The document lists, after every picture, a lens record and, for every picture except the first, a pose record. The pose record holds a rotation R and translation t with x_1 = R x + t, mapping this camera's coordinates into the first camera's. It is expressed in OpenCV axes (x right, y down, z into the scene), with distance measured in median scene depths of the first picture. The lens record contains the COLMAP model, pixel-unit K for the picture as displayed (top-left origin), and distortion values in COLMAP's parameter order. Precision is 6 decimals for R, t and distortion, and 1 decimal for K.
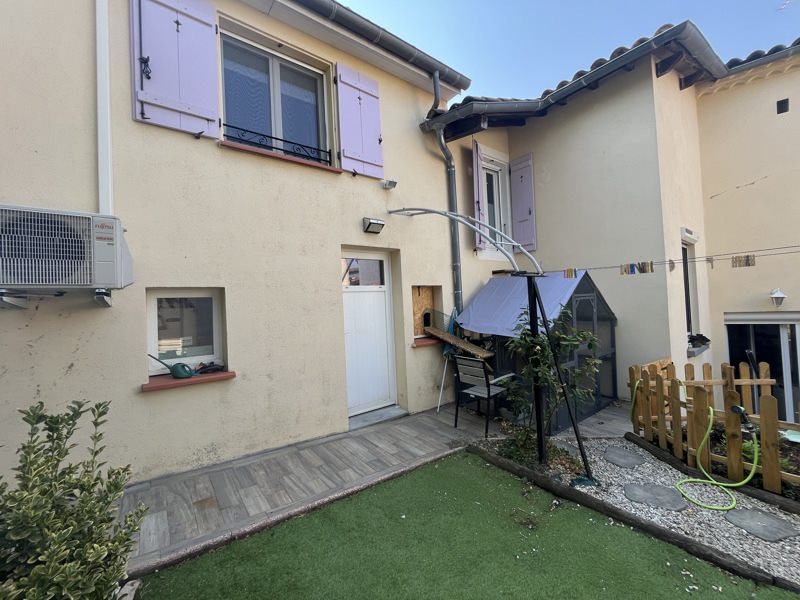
lens RADIAL K [[326.7, 0, 400.0], [0, 326.7, 300.0], [0, 0, 1]] dist [-0.001202, -0.000838]
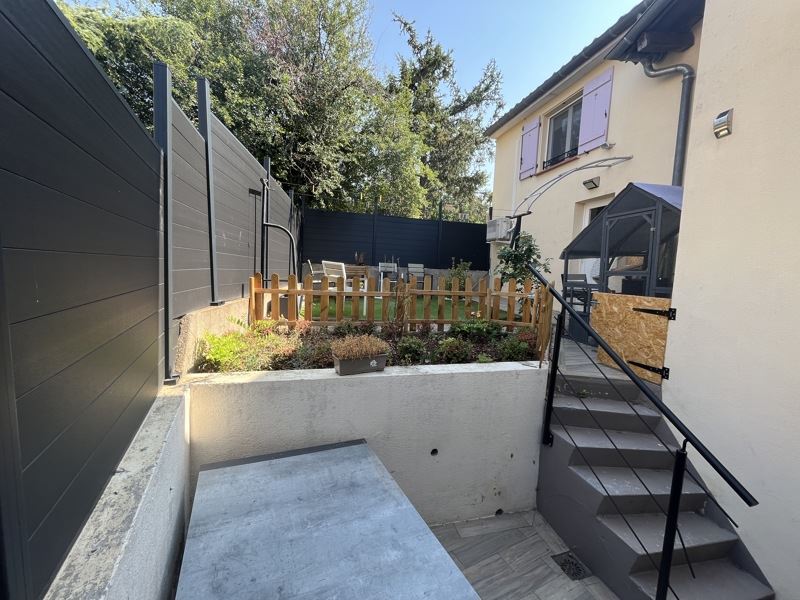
lens RADIAL K [[326.7, 0, 400.0], [0, 326.7, 300.0], [0, 0, 1]] dist [-0.001202, -0.000838]
pose [[-0.380217, 0.117316, -0.917427, 2.027958], [0.015734, 0.992600, 0.120408, 0.137612], [0.924763, 0.031347, -0.379249, 0.915631]]
